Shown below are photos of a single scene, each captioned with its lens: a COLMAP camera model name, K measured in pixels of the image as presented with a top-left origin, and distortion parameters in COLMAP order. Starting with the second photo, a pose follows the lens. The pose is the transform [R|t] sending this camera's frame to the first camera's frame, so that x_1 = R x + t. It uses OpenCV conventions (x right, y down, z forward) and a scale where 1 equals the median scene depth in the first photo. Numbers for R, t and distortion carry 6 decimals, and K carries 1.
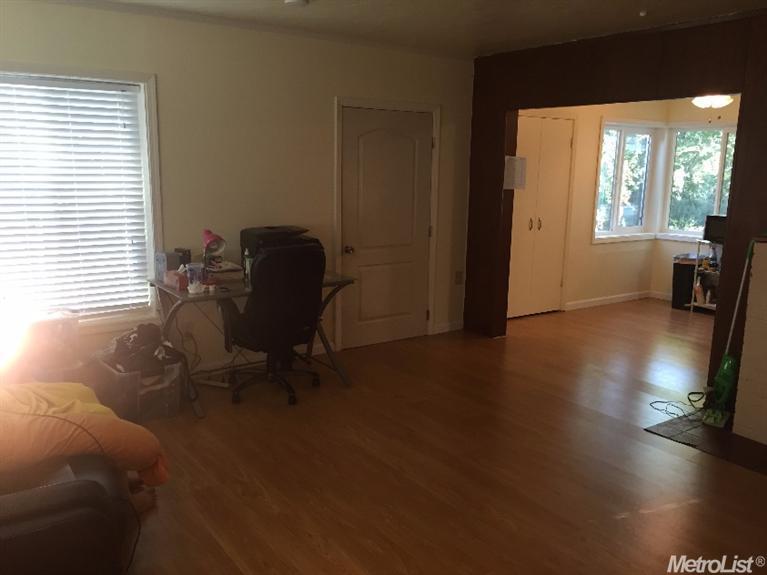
lens RADIAL K [[655.1, 0, 377.1], [0, 655.1, 289.7], [0, 0, 1]] dist [0.054276, -0.062484]
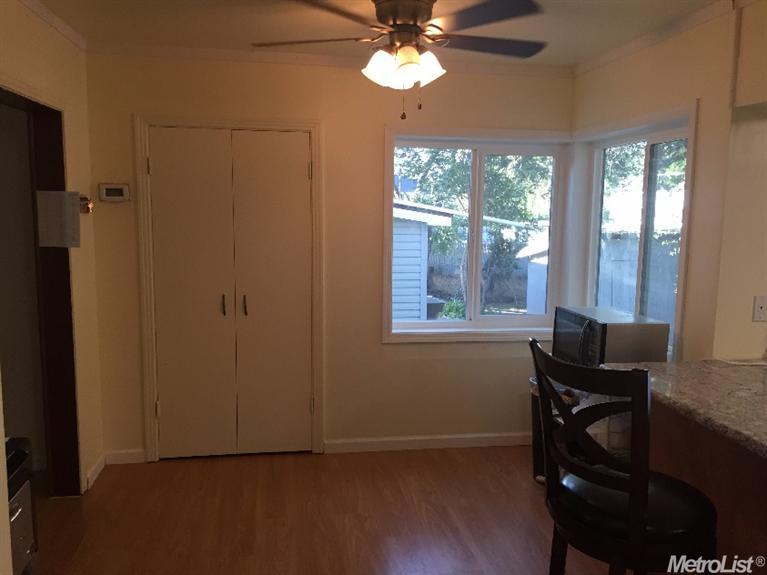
lens RADIAL K [[648.9, 0, 382.8], [0, 648.9, 290.7], [0, 0, 1]] dist [0.005323, 0.001053]
pose [[0.899758, 0.046337, -0.433922, 0.645661], [-0.078404, 0.995331, -0.056286, -0.093856], [0.429288, 0.084666, 0.899190, 0.547743]]
